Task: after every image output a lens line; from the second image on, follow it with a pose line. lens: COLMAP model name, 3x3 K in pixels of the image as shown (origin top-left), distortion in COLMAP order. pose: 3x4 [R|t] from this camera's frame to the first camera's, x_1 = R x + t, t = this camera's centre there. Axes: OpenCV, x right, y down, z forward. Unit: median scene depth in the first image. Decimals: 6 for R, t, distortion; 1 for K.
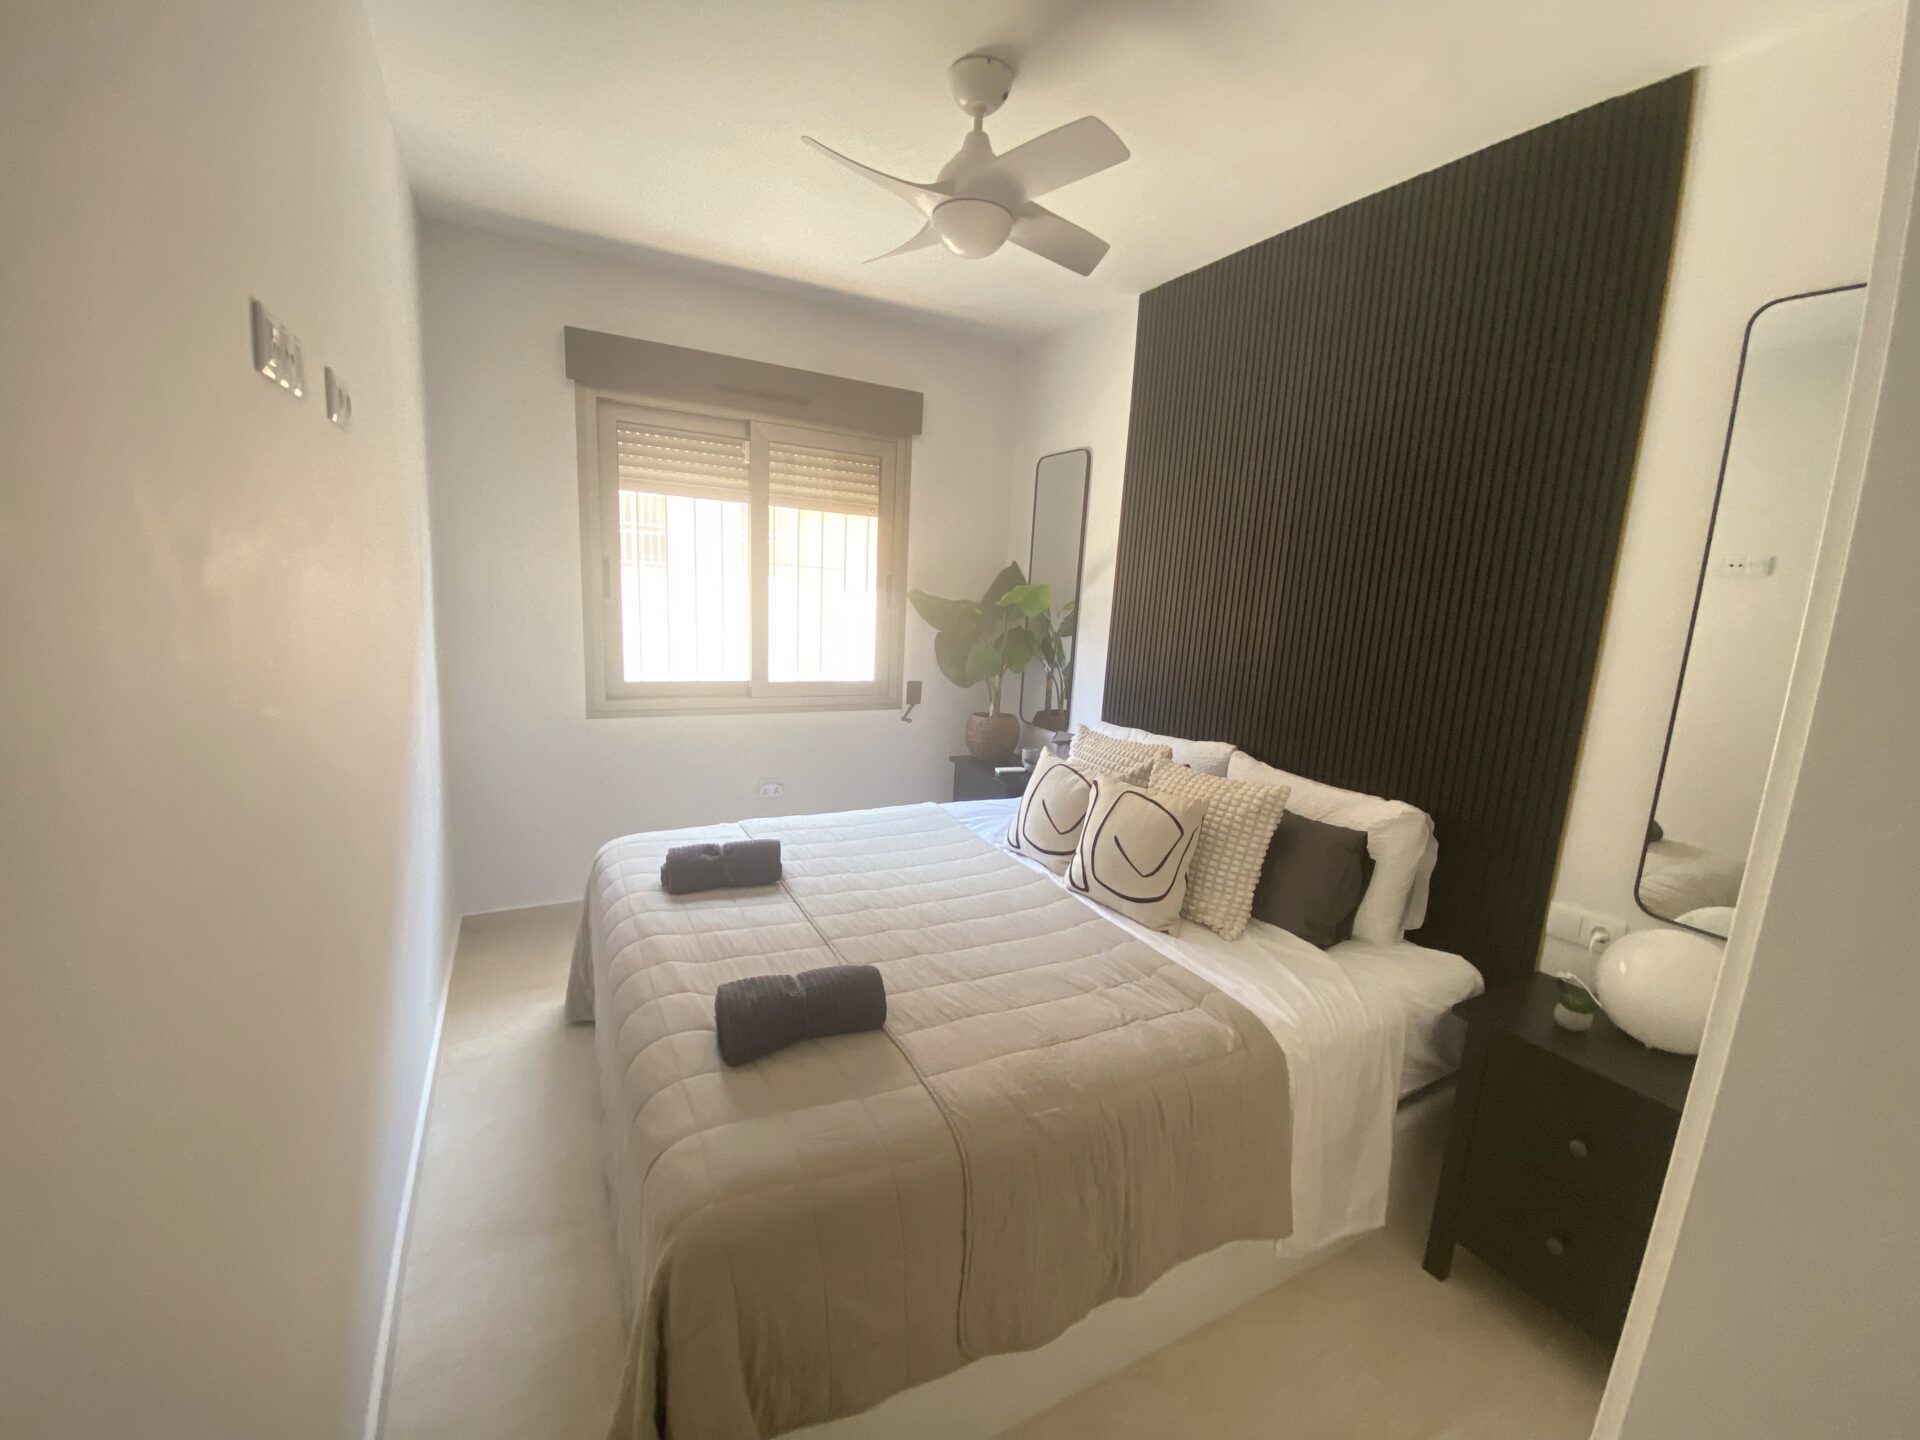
lens RADIAL K [[778.8, 0, 989.0], [0, 778.8, 735.3], [0, 0, 1]] dist [-0.000689, -0.020820]
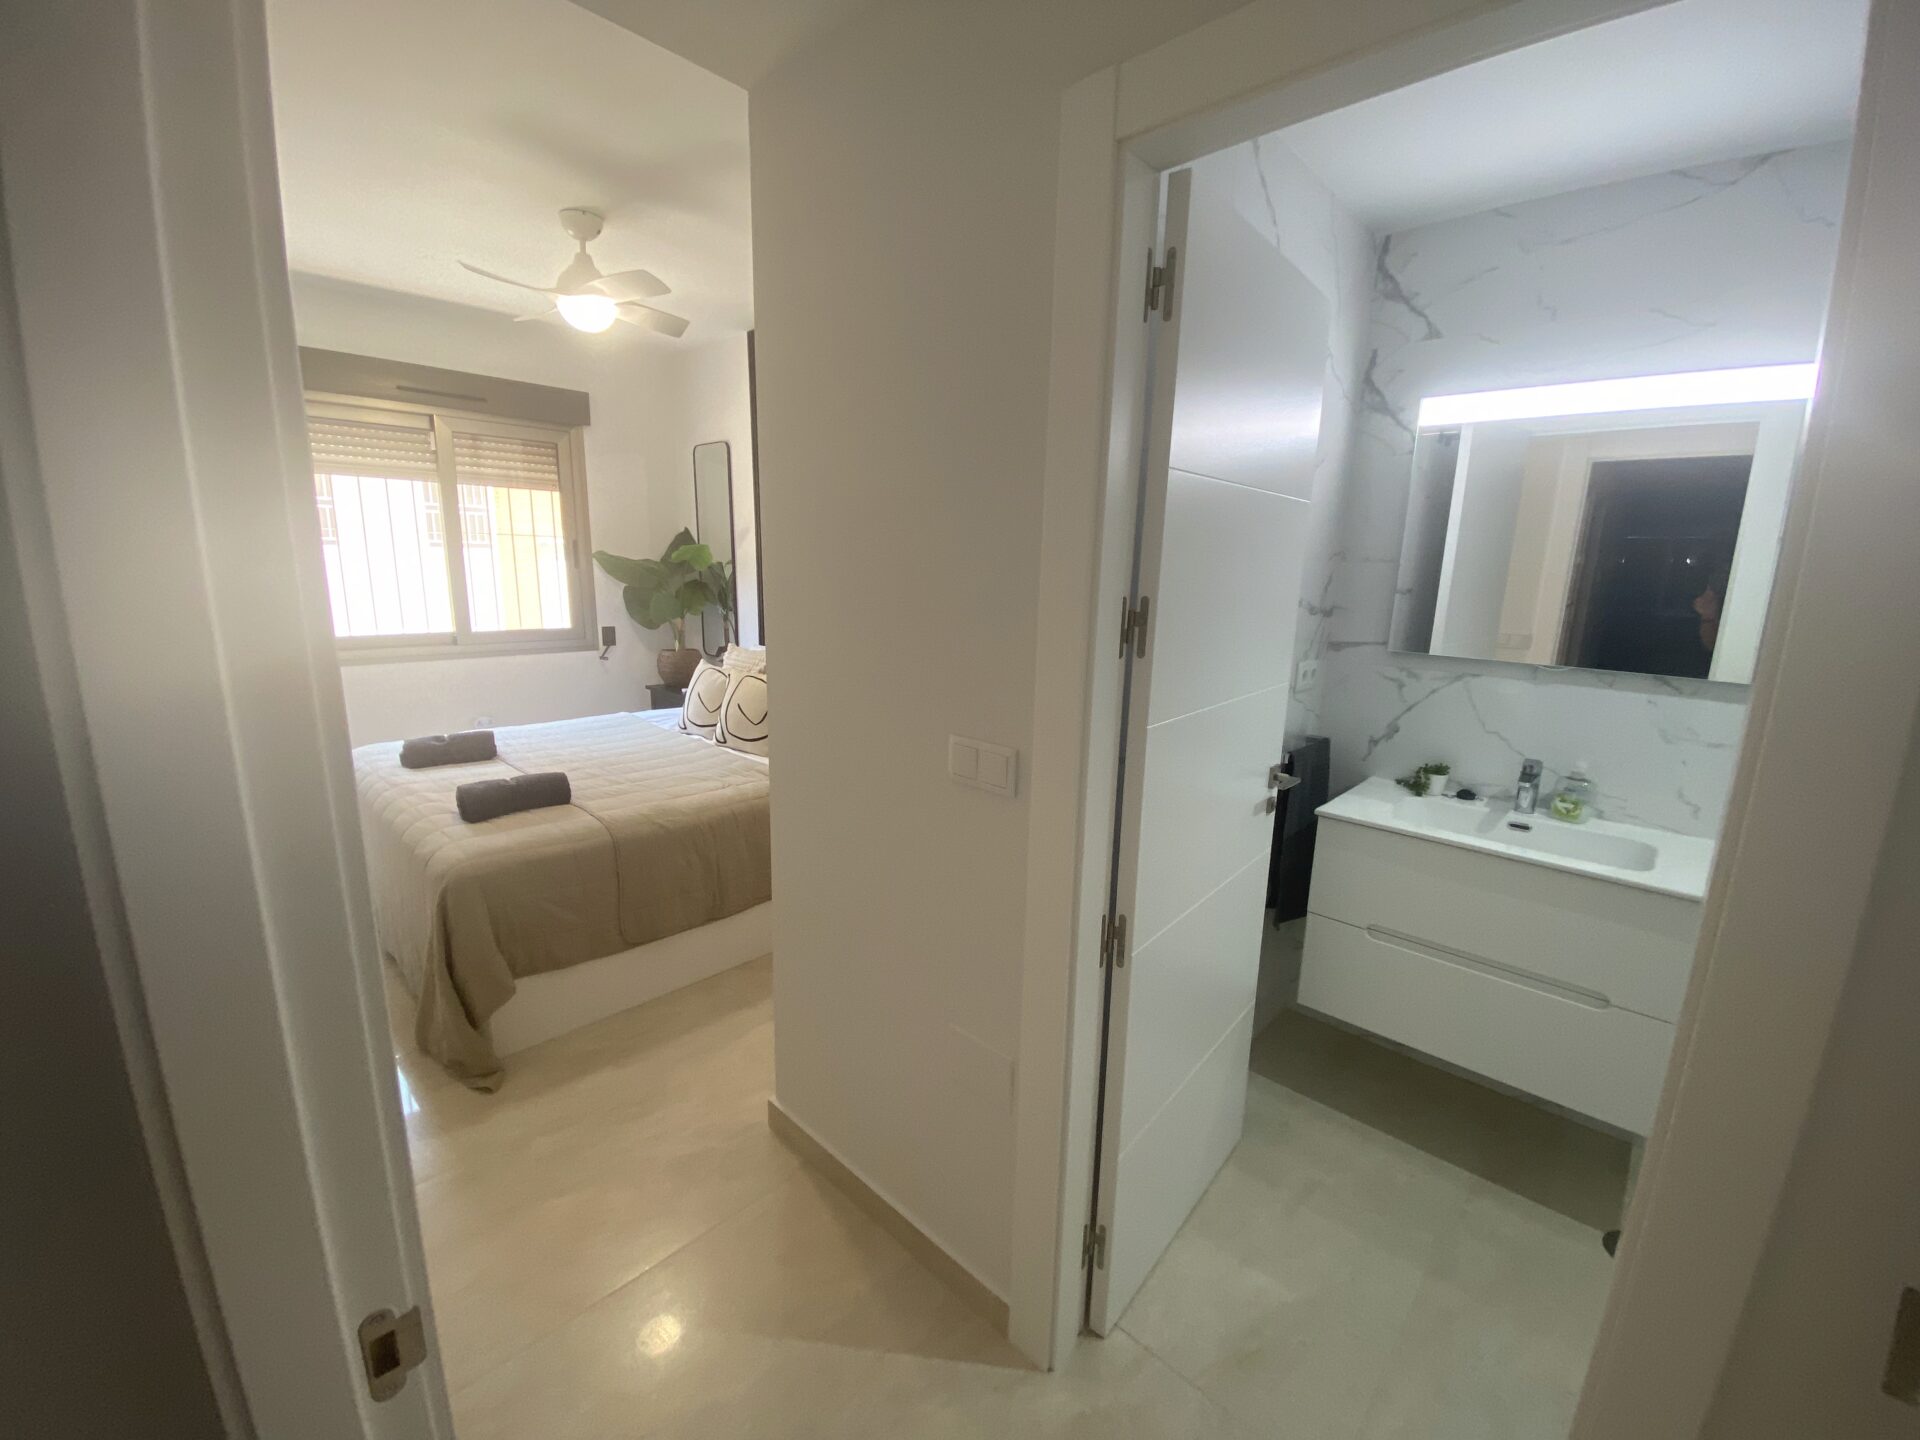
lens RADIAL K [[743.7, 0, 968.7], [0, 743.7, 723.0], [0, 0, 1]] dist [0.000205, -0.017098]
pose [[0.950000, -0.094735, 0.297531, 0.096221], [0.083219, 0.995217, 0.051166, 0.081771], [-0.300955, -0.023848, 0.953340, -0.345829]]
